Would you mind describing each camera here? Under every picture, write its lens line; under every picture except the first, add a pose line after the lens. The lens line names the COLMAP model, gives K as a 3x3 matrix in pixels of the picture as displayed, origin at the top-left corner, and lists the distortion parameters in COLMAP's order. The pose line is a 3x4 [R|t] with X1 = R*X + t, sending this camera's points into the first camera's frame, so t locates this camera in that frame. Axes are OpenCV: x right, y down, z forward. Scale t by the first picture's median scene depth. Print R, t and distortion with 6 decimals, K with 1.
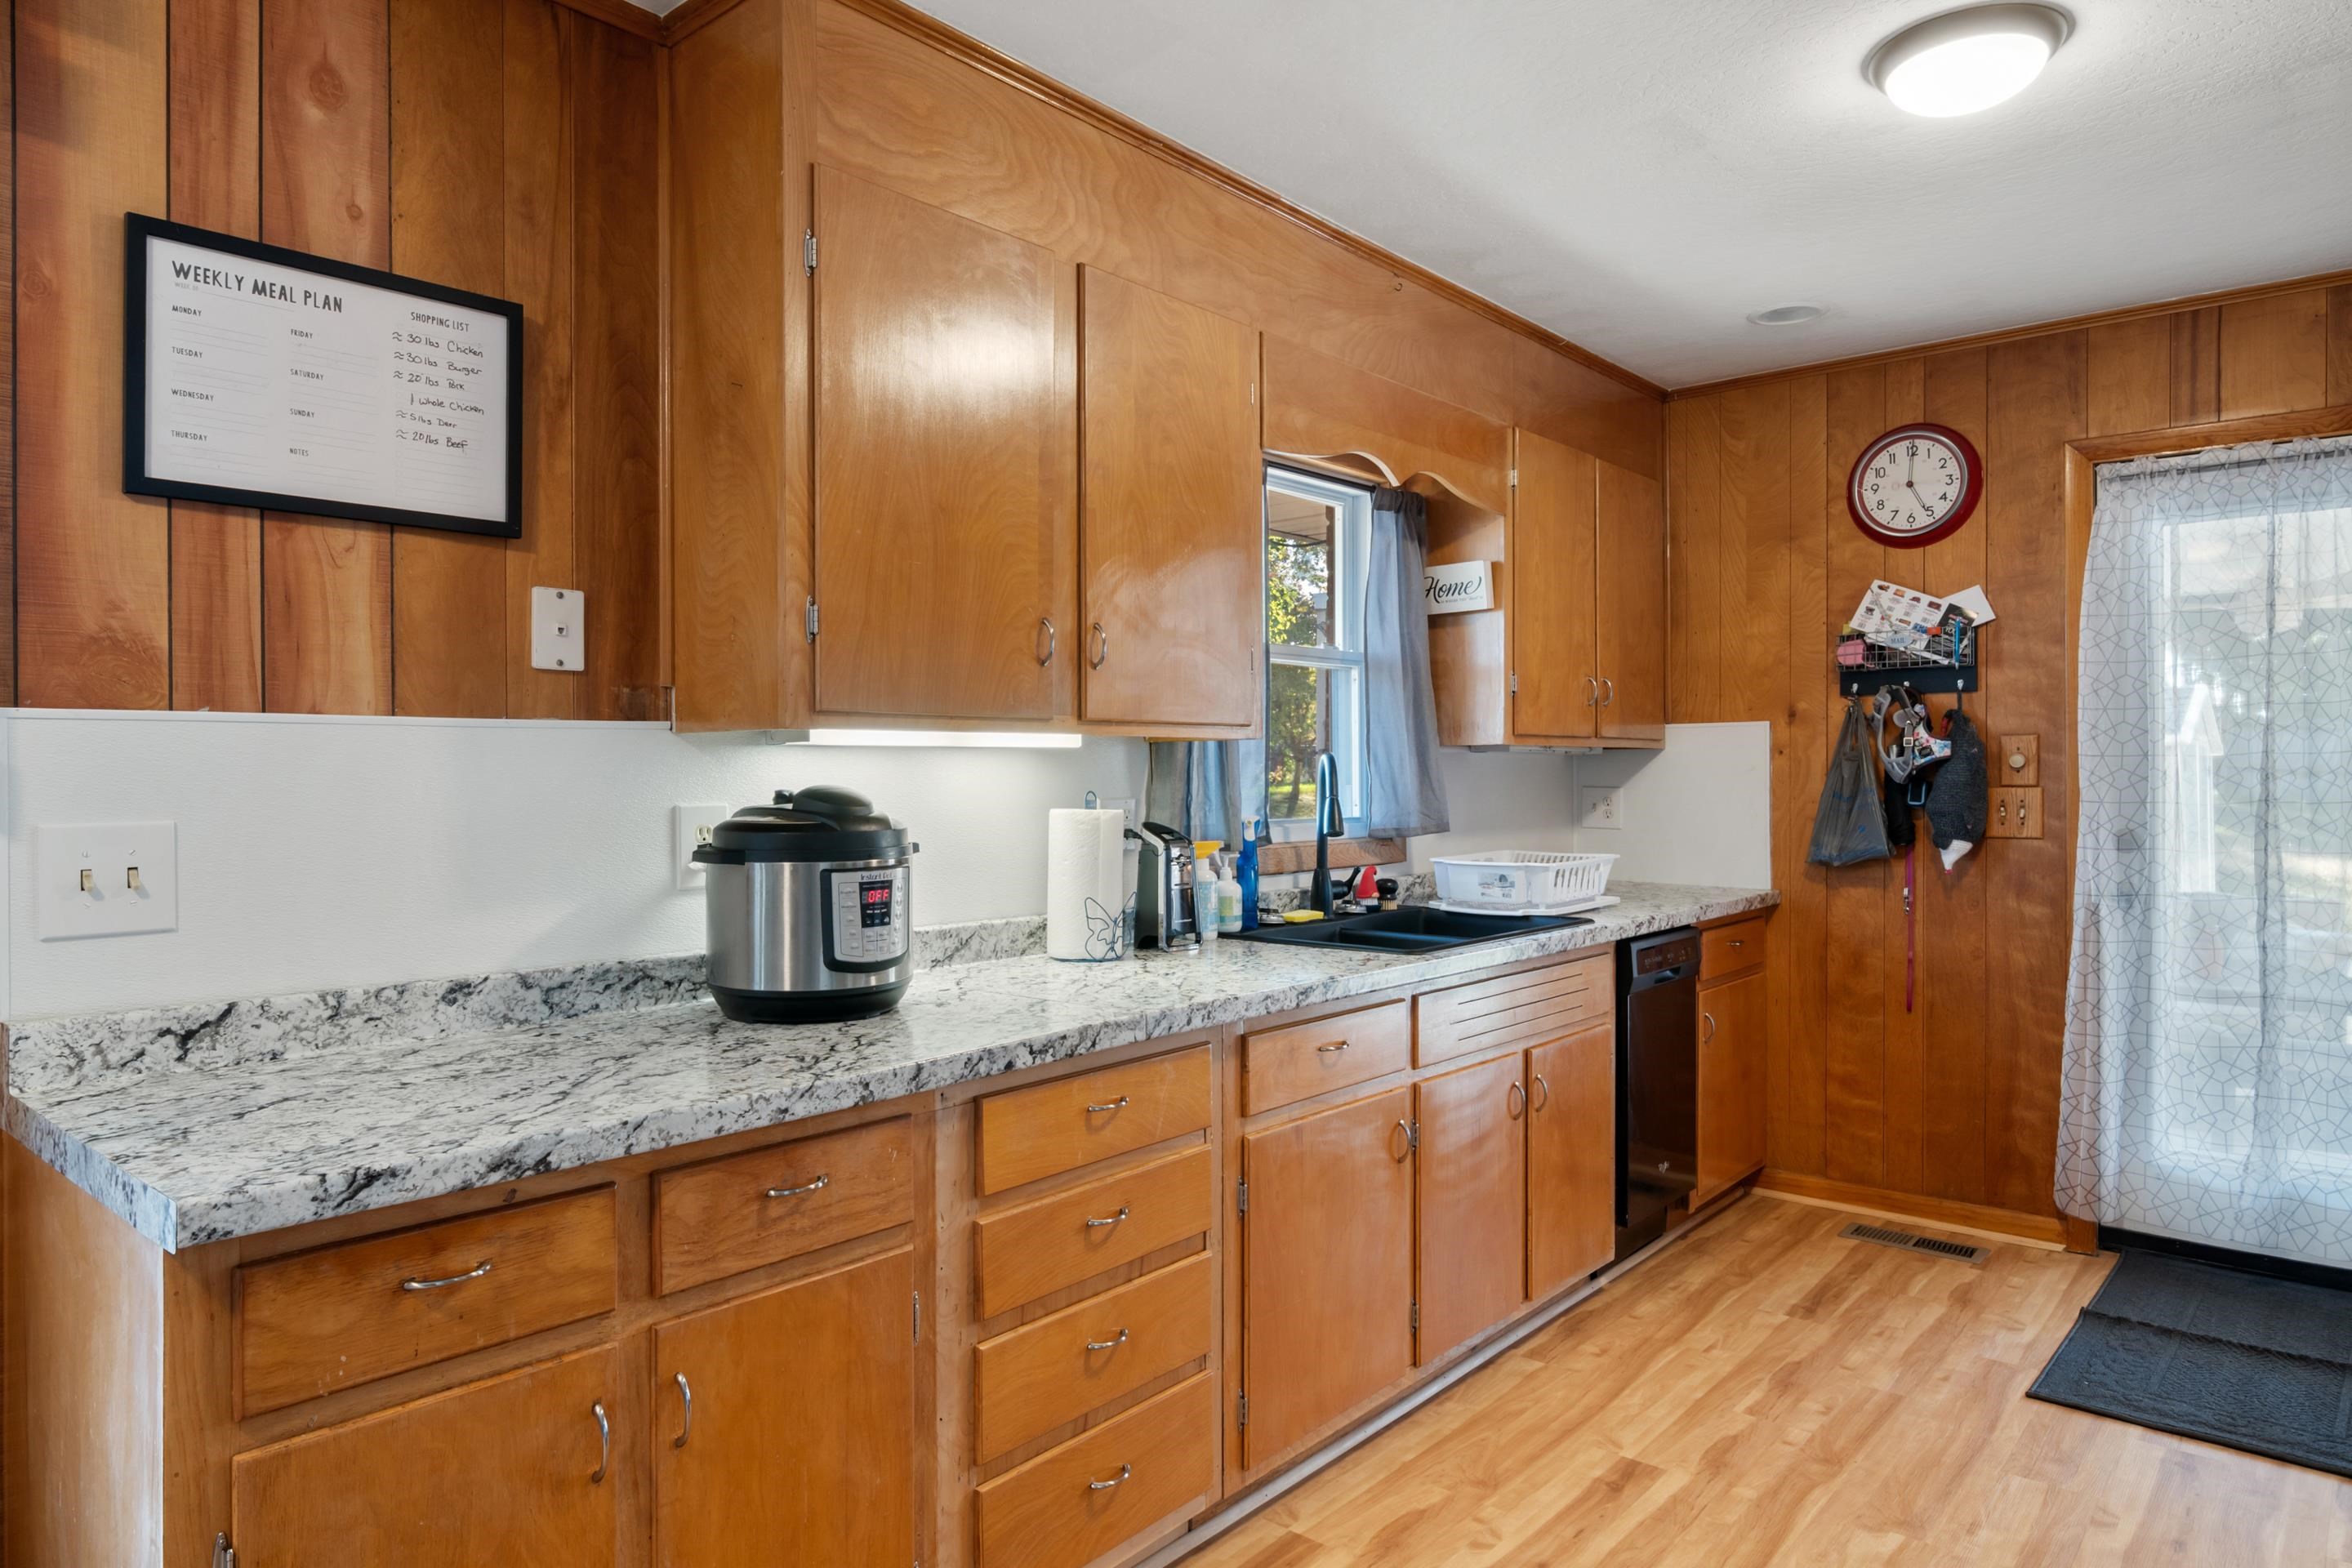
lens RADIAL K [[1432.5, 0, 1134.9], [0, 1432.5, 775.2], [0, 0, 1]] dist [0.003035, -0.008290]
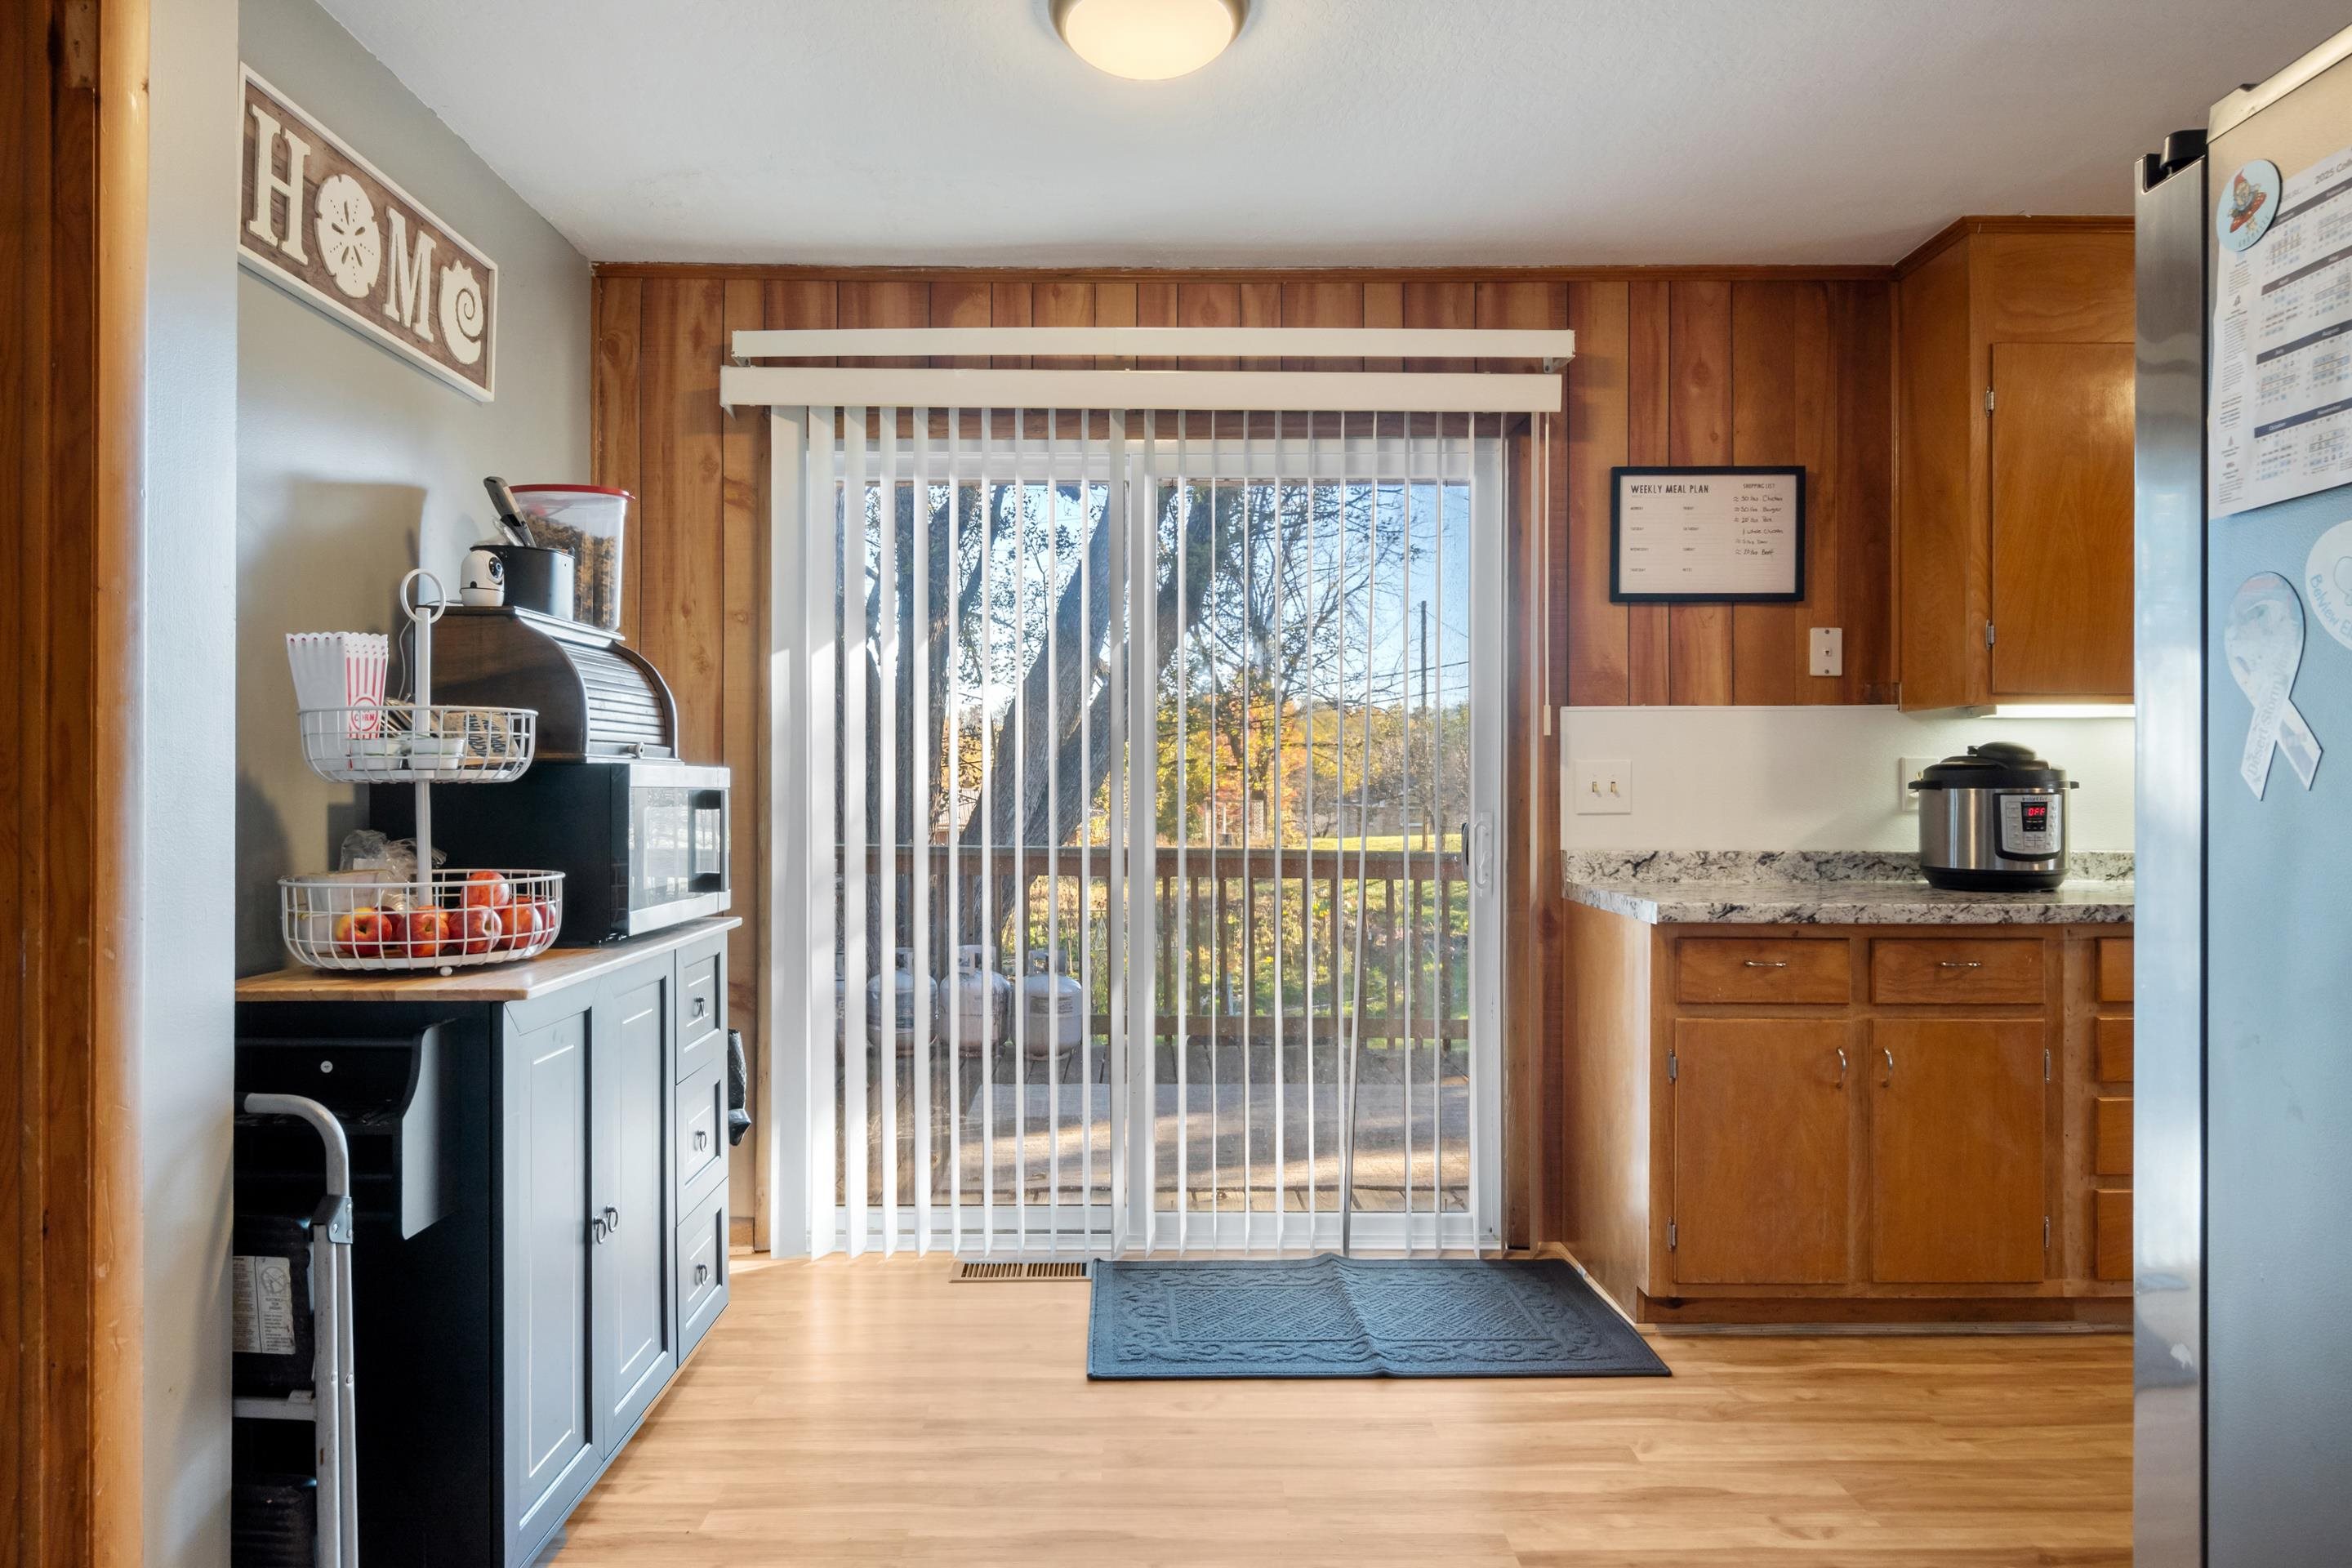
lens RADIAL K [[1432.5, 0, 1159.3], [0, 1432.5, 789.1], [0, 0, 1]] dist [0.003035, -0.008290]
pose [[0.673085, 0.004084, -0.739554, 0.312888], [-0.002808, 0.999992, 0.002967, 0.056167], [0.739560, 0.000079, 0.673090, -0.705509]]
